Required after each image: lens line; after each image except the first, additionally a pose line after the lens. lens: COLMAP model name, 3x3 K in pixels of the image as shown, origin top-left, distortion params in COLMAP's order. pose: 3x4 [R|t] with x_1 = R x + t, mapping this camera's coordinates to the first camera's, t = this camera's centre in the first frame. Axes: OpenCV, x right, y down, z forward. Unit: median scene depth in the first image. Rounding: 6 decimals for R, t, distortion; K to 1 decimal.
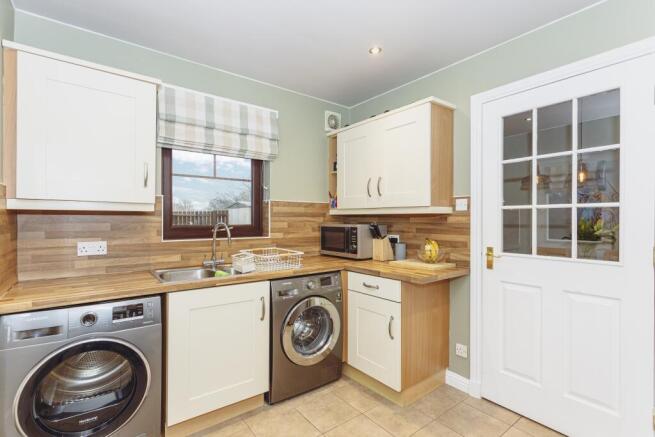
lens RADIAL K [[311.0, 0, 325.6], [0, 311.0, 220.1], [0, 0, 1]] dist [0.003733, 0.002320]
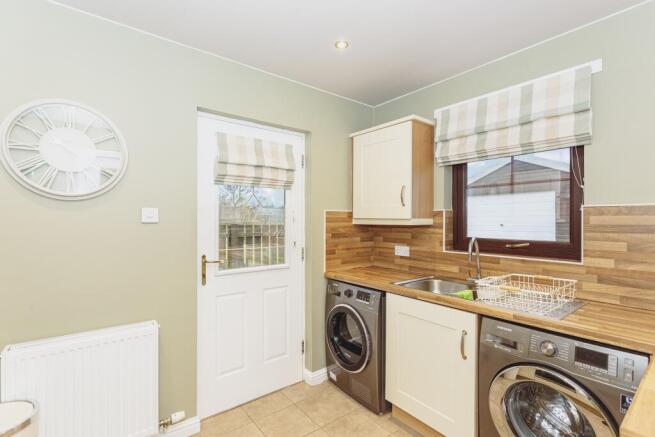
lens RADIAL K [[311.0, 0, 328.1], [0, 311.0, 219.7], [0, 0, 1]] dist [0.003733, 0.002320]
pose [[0.011373, -0.004282, -0.999926, 0.570055], [-0.006962, 0.999966, -0.004361, -0.036403], [0.999911, 0.007011, 0.011343, 0.582536]]
